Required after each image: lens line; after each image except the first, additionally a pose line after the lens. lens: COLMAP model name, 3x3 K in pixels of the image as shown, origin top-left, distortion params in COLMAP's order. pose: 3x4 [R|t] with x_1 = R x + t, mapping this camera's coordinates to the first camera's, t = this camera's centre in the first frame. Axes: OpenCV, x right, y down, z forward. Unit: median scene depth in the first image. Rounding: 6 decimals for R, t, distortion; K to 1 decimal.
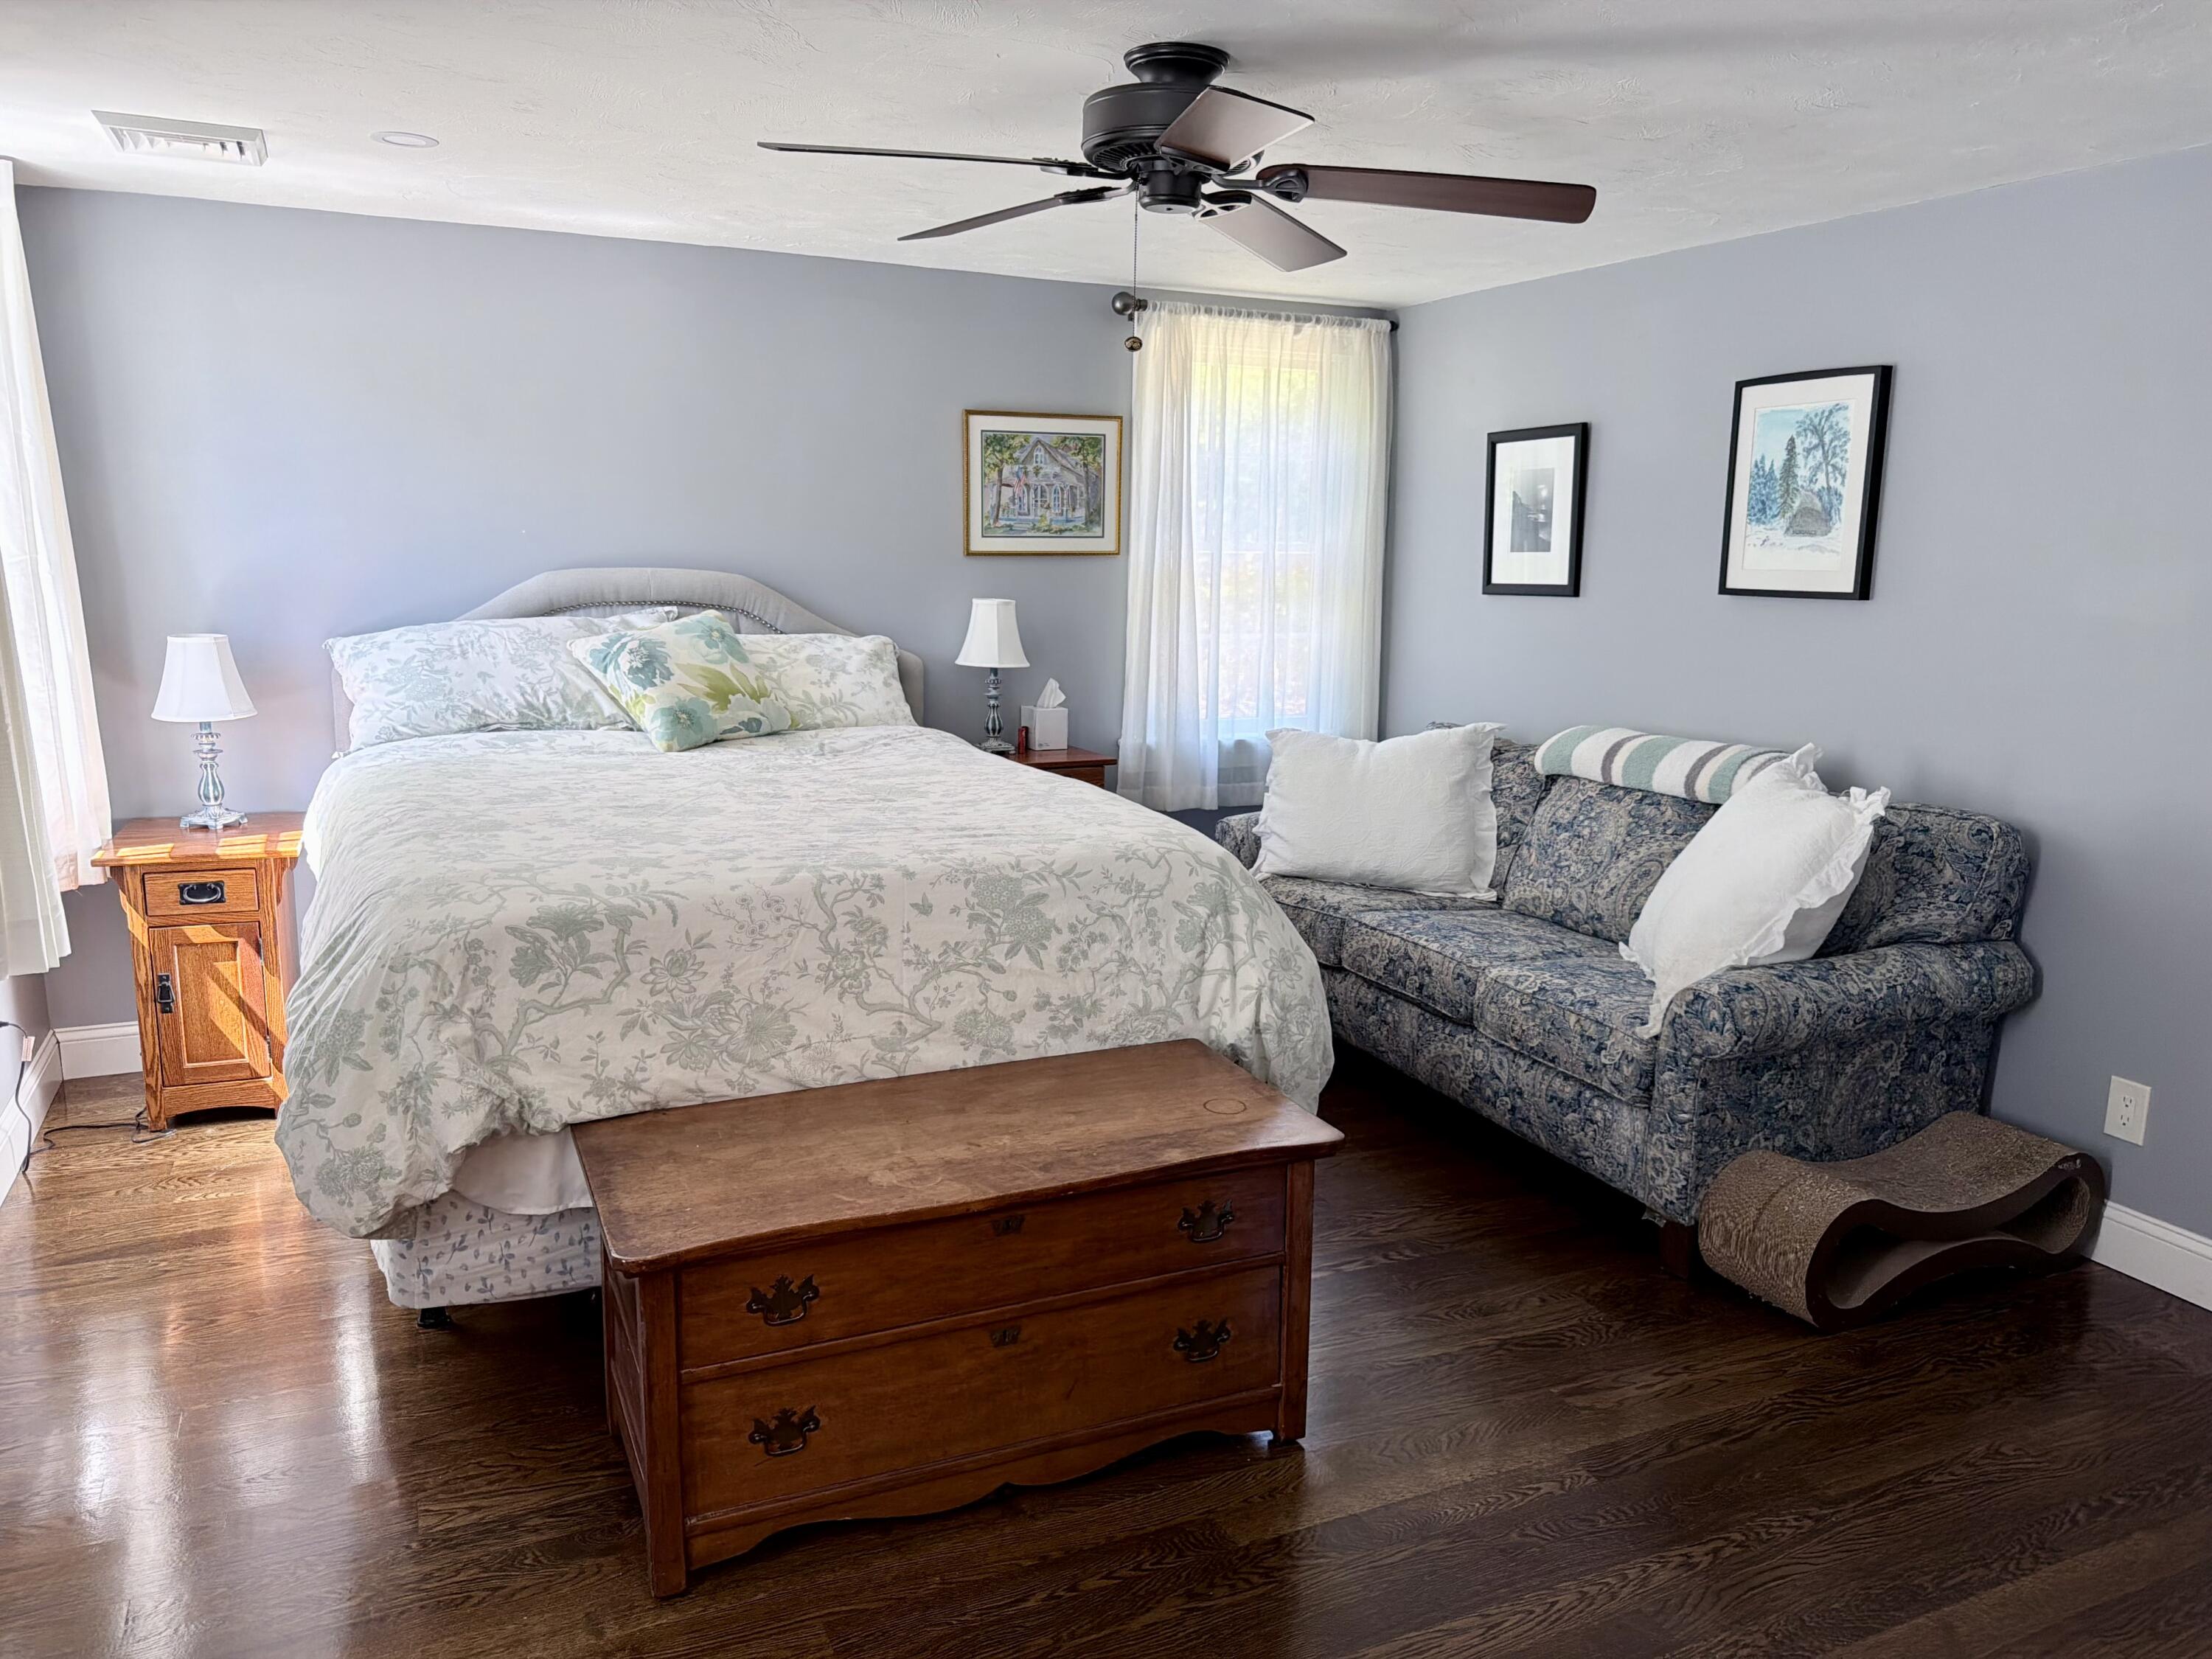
lens RADIAL K [[1577.1, 0, 1106.2], [0, 1577.1, 832.0], [0, 0, 1]] dist [0.043913, -0.065466]
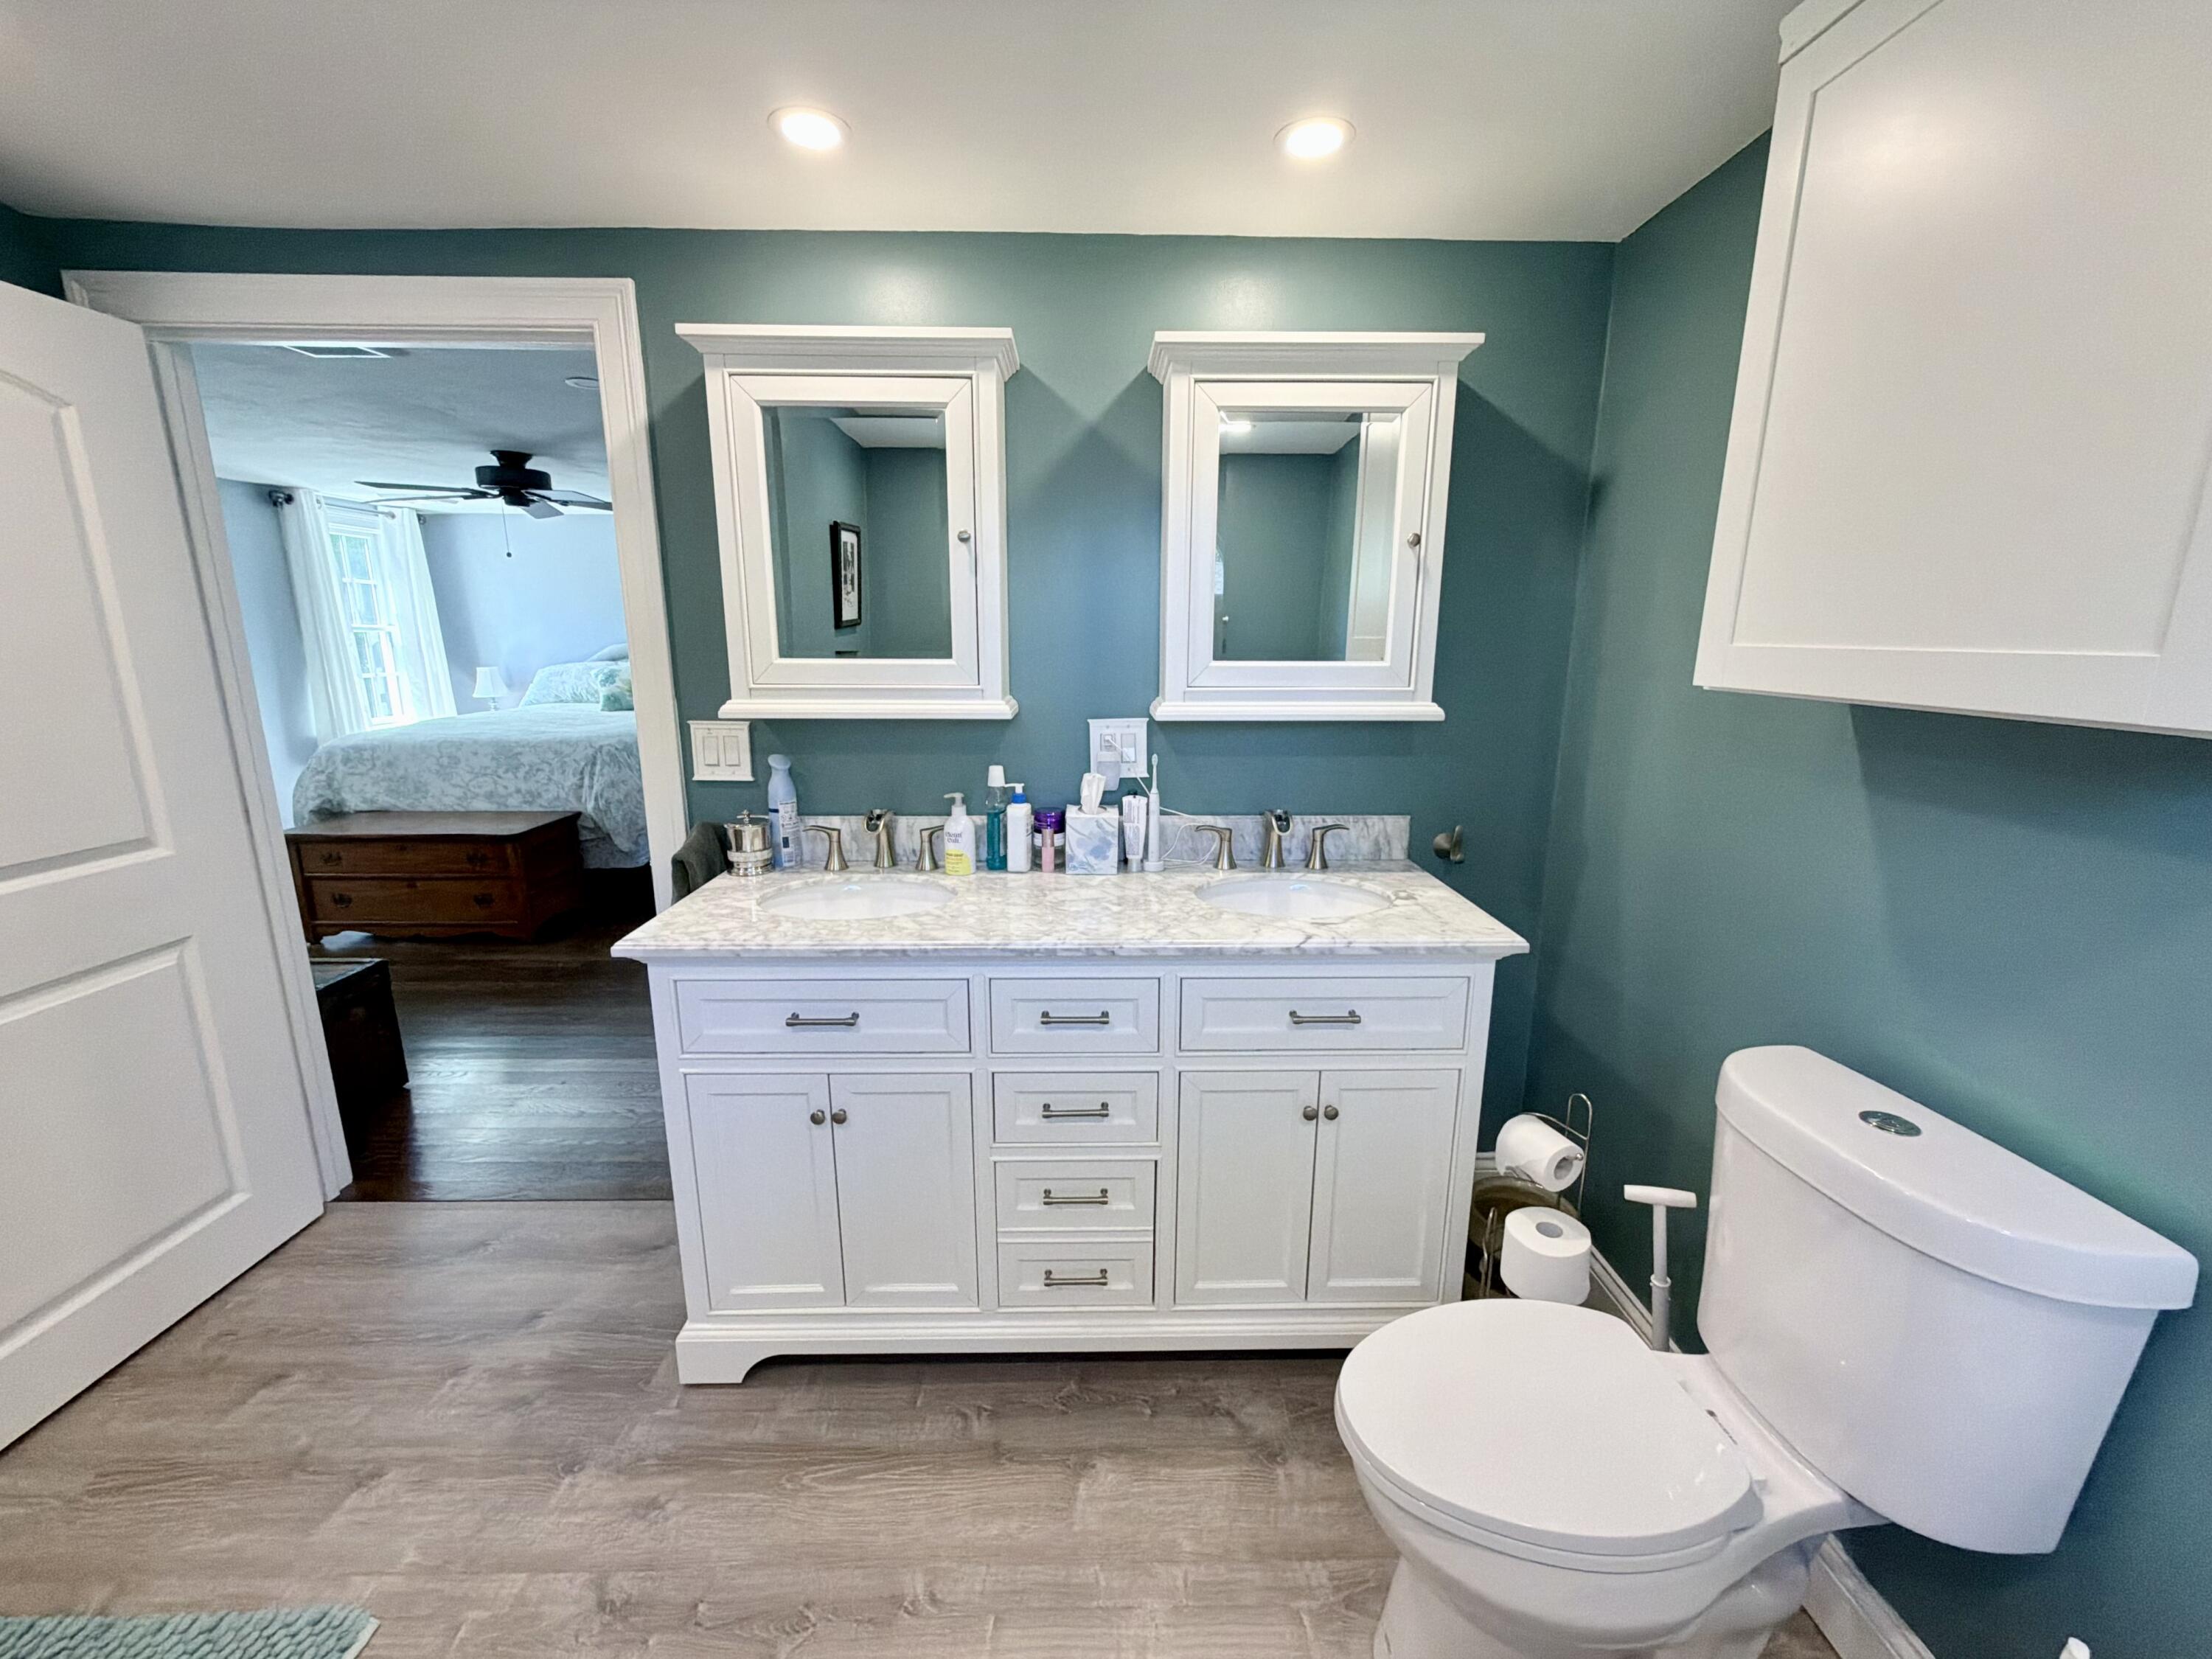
lens RADIAL K [[881.9, 0, 1104.1], [0, 881.9, 831.7], [0, 0, 1]] dist [-0.016367, 0.002151]
pose [[0.919911, 0.075854, -0.384720, 1.564825], [-0.064406, 0.997015, 0.042574, 0.047863], [0.386801, -0.014386, 0.922051, -0.039942]]
